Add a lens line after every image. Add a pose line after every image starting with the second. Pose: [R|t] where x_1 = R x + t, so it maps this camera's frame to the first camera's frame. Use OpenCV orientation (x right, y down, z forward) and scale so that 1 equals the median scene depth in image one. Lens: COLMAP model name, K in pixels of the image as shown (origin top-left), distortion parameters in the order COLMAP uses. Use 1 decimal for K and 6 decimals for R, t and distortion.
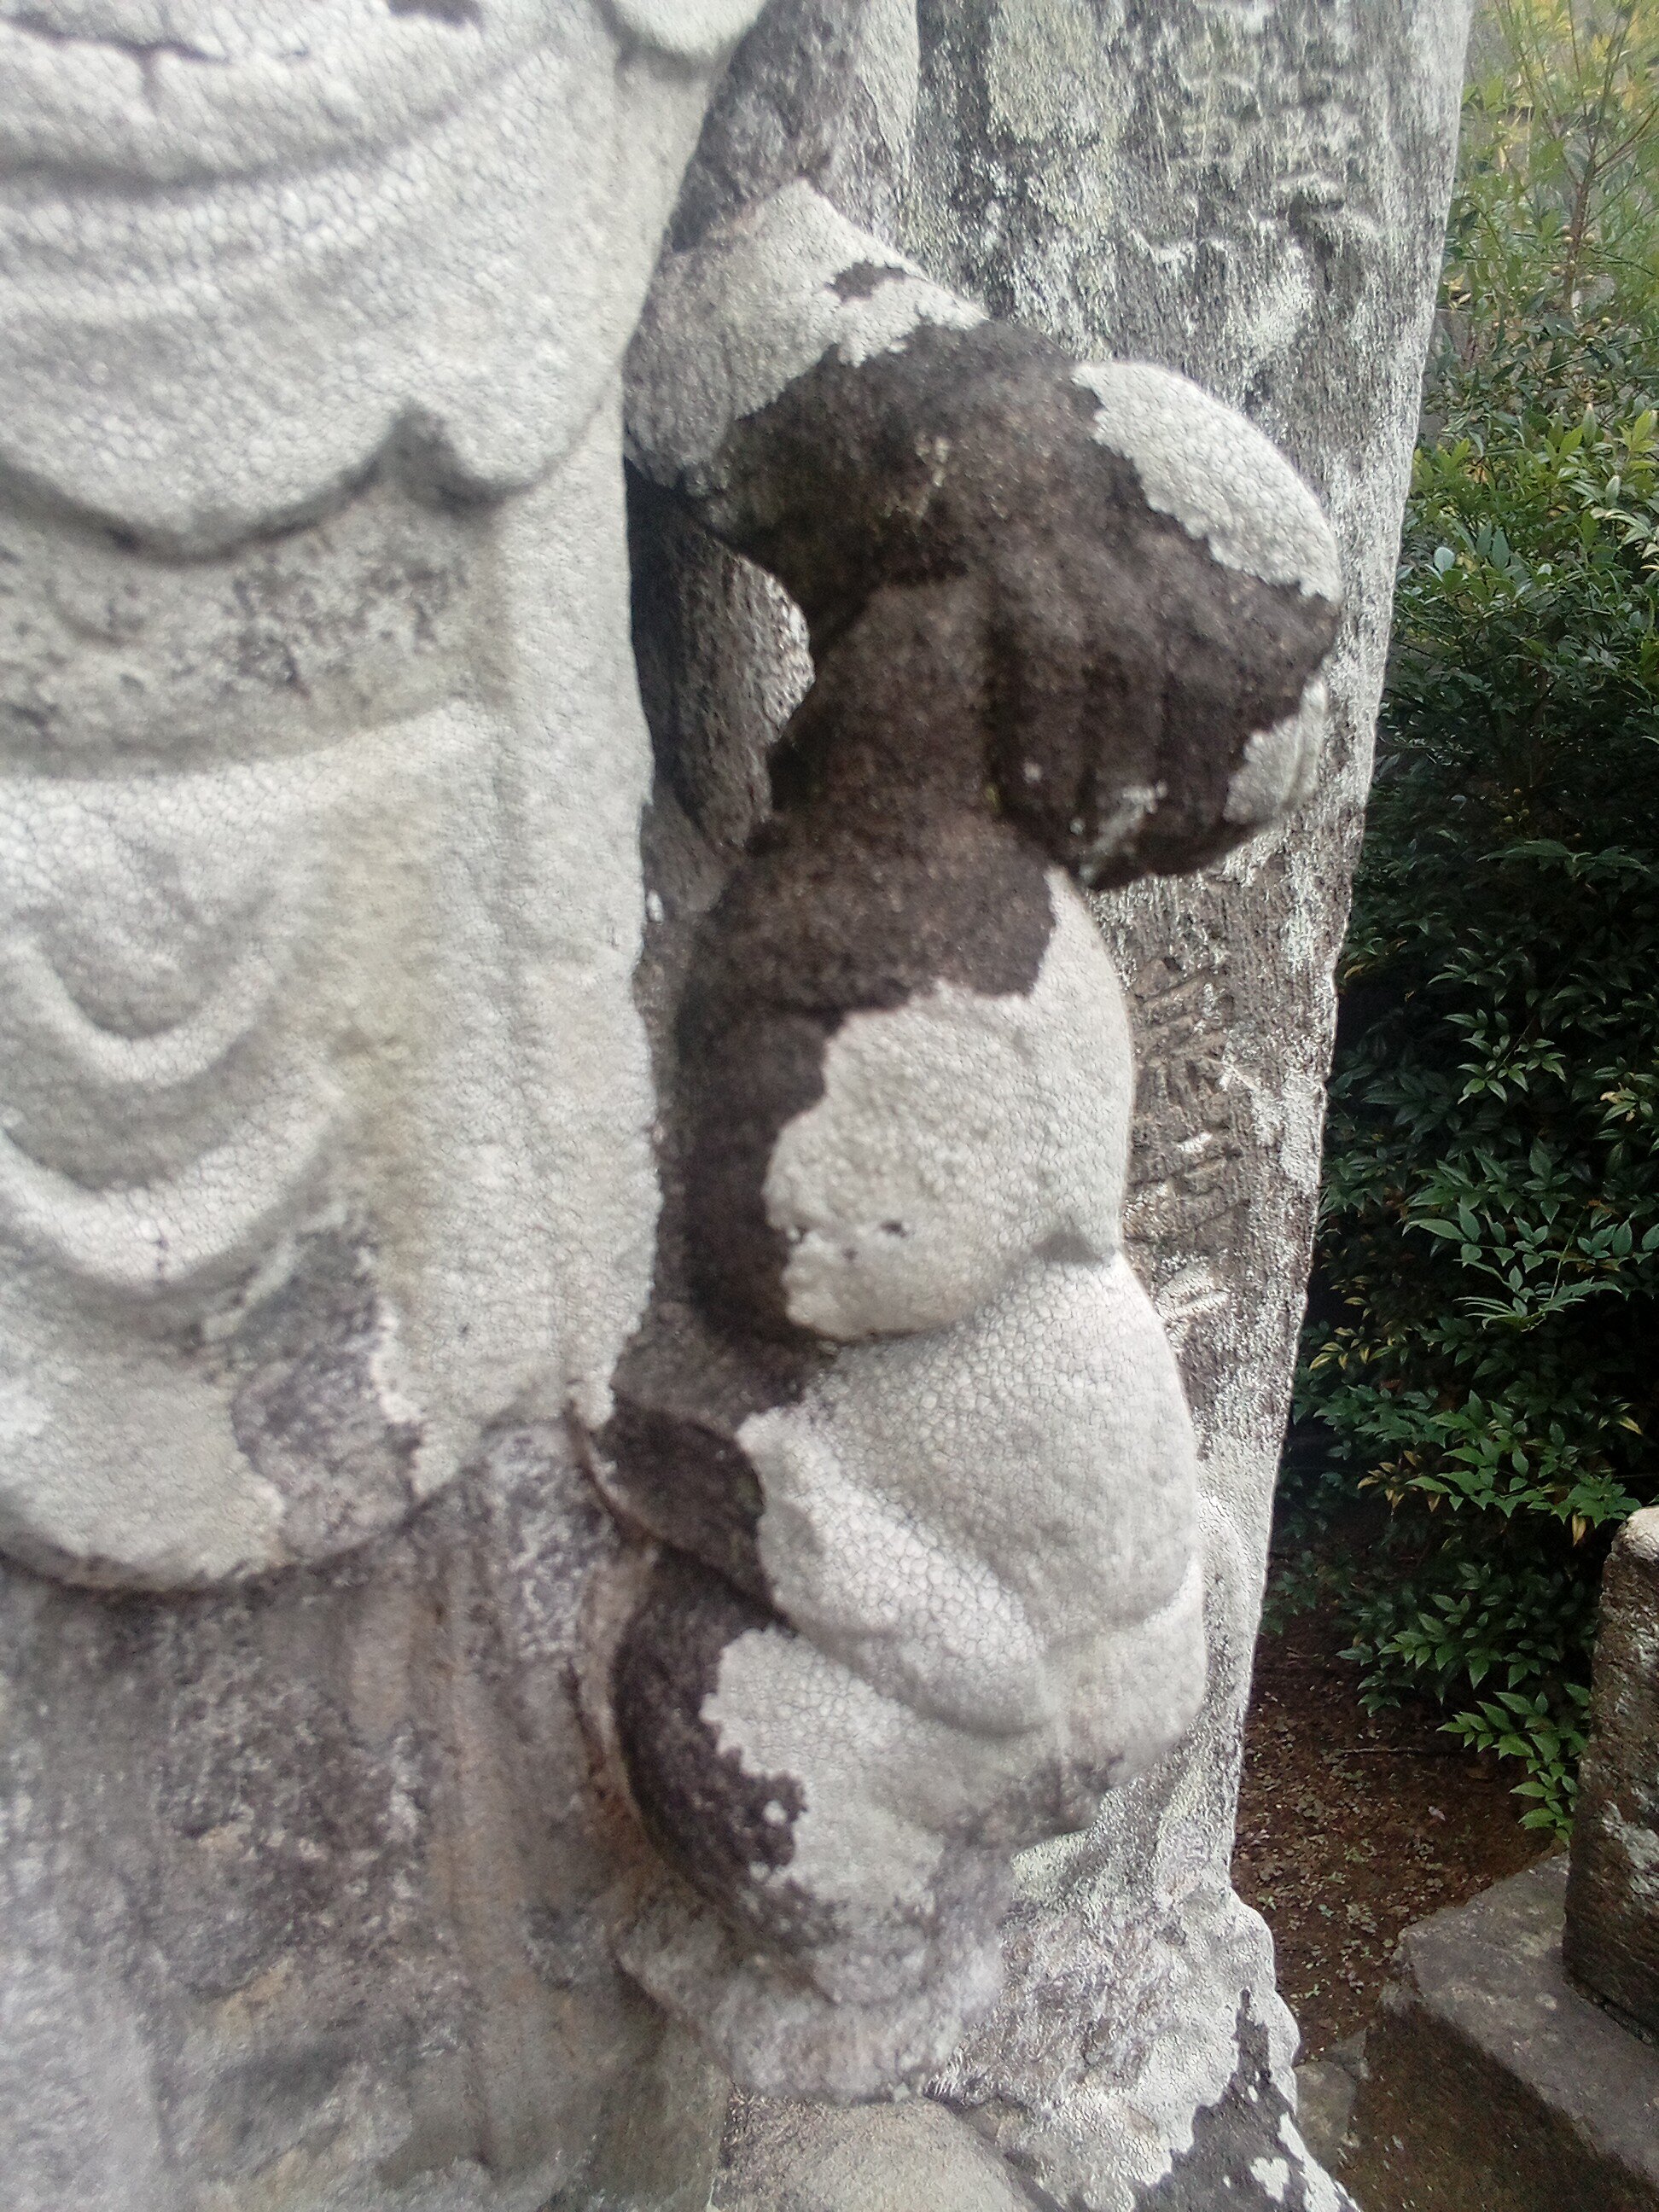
lens RADIAL K [[1860.2, 0, 833.9], [0, 1860.2, 1111.7], [0, 0, 1]] dist [0.005755, 0.002937]
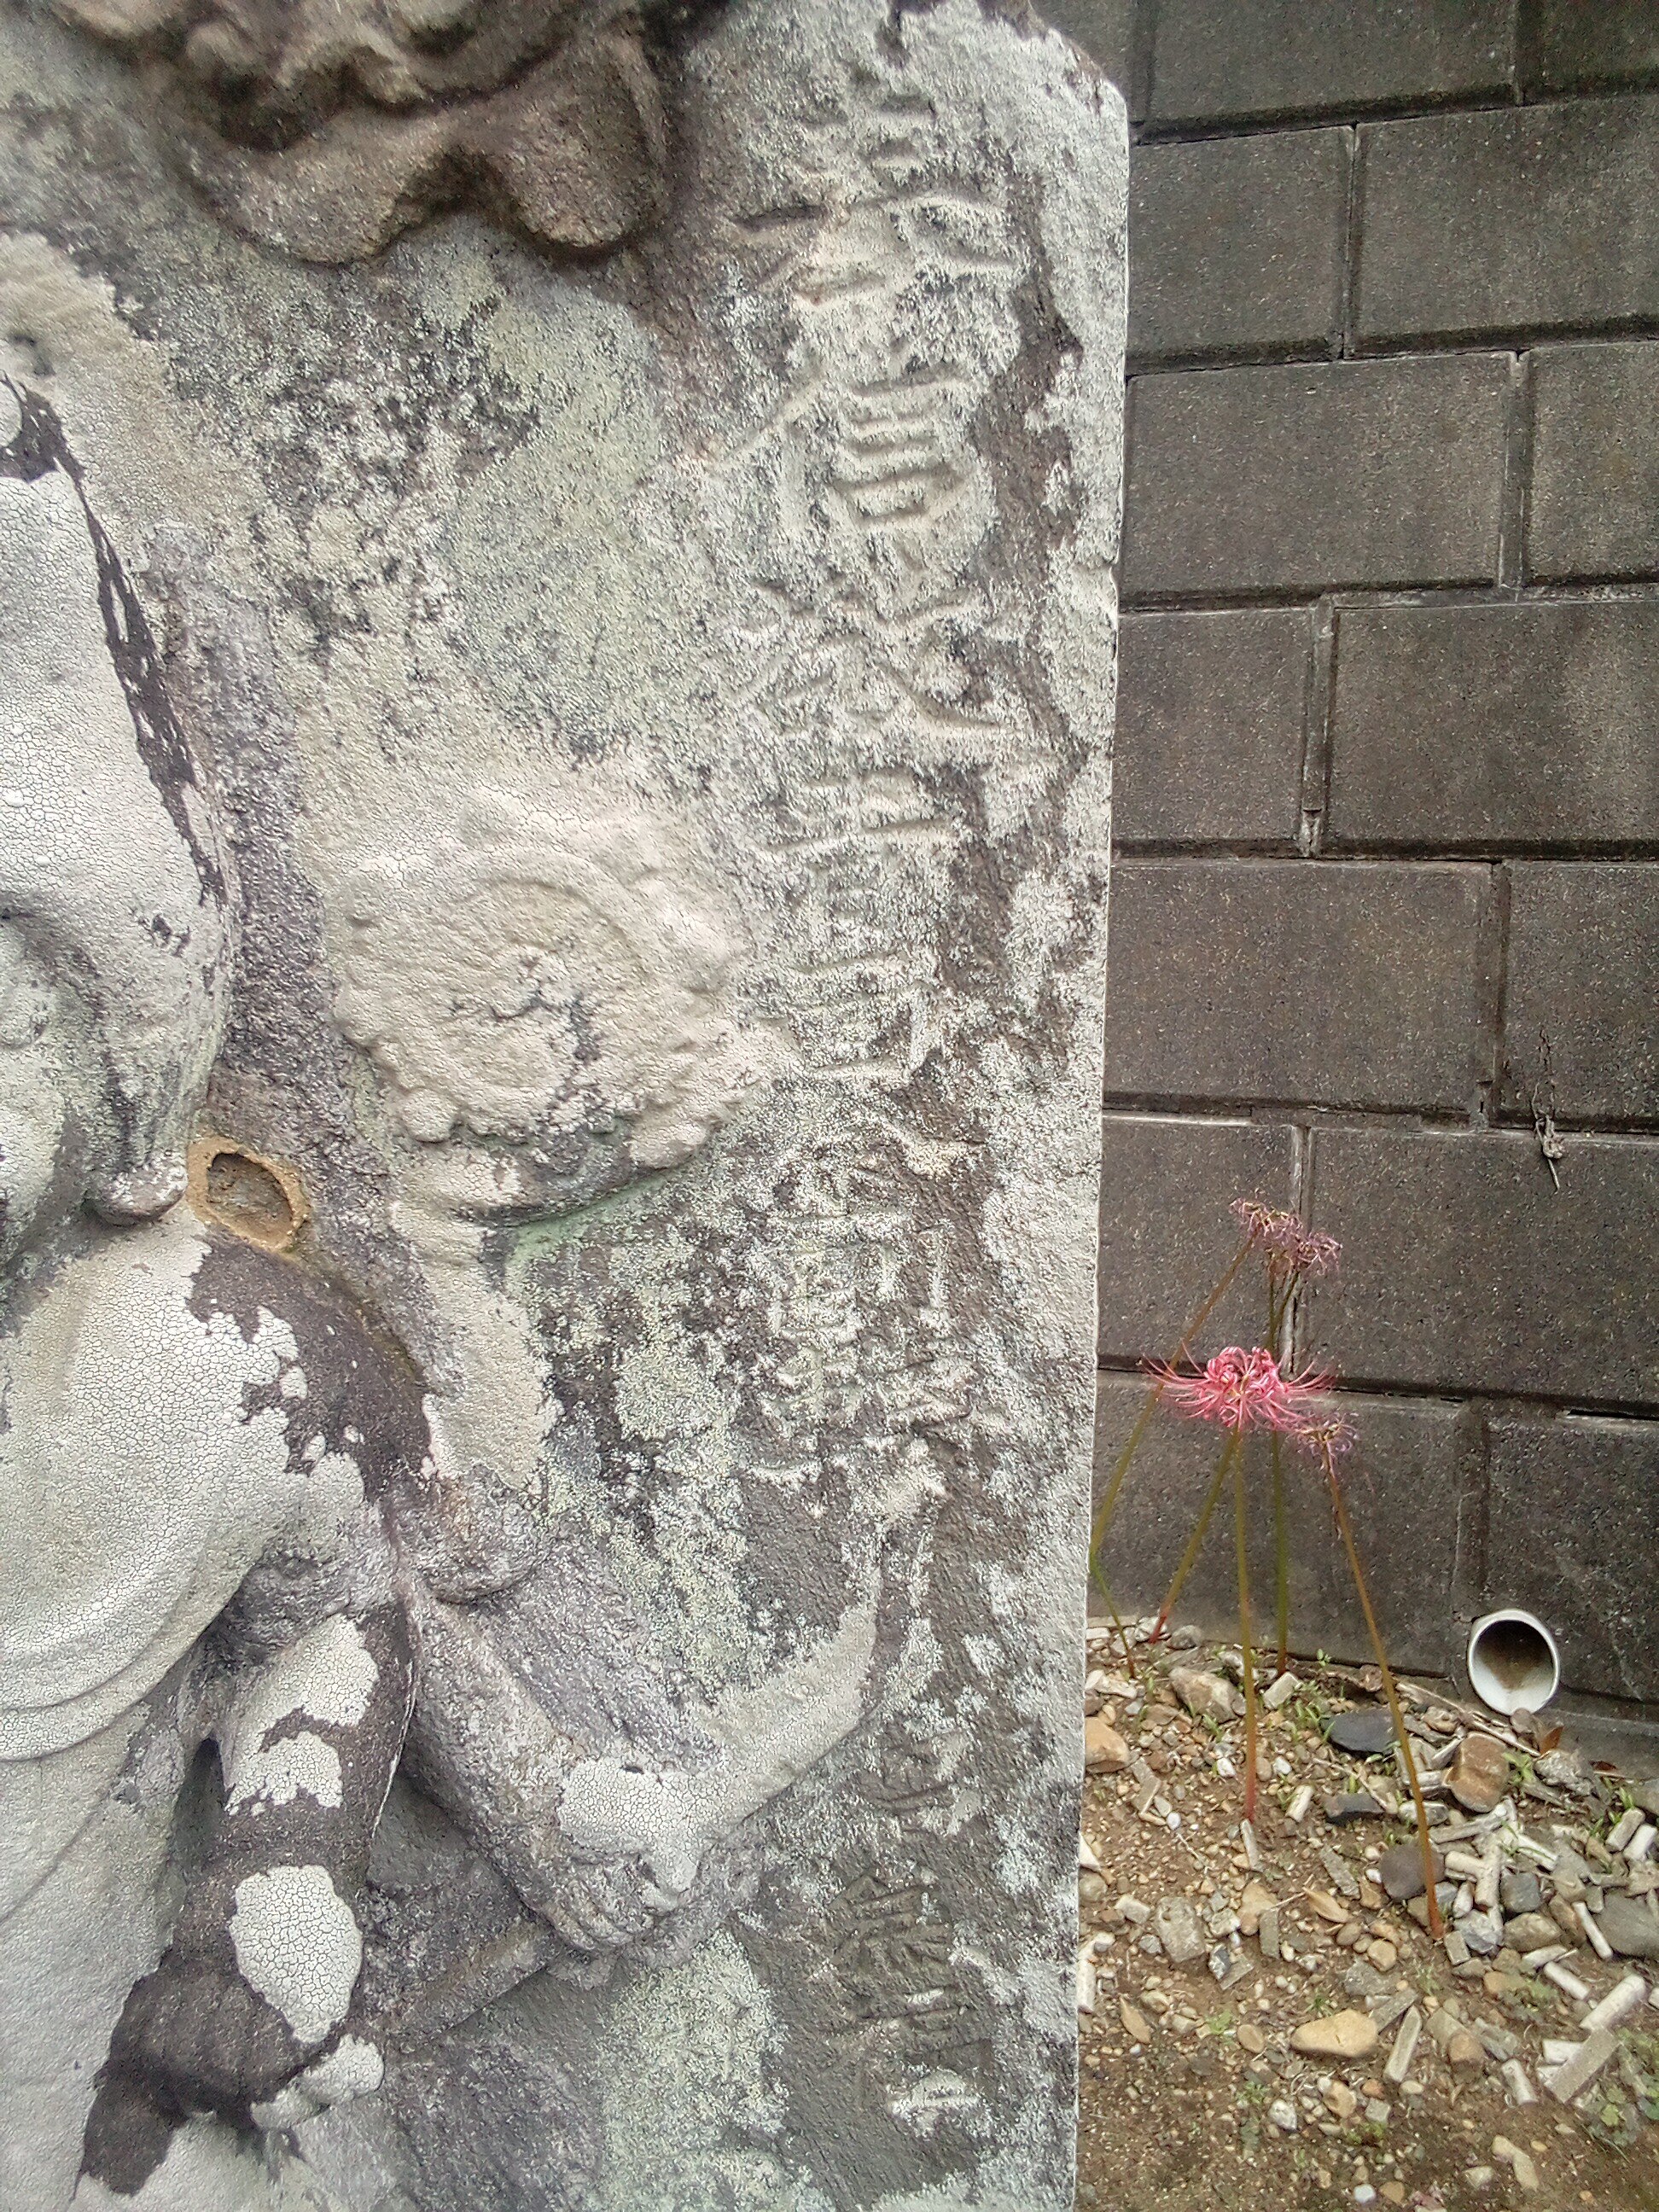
lens RADIAL K [[1819.0, 0, 823.9], [0, 1819.0, 1100.3], [0, 0, 1]] dist [0.064486, -0.092891]
pose [[0.799924, 0.104123, -0.591000, 0.946594], [-0.091712, 0.994475, 0.051074, -0.766049], [0.593052, 0.013347, 0.805053, -0.149625]]
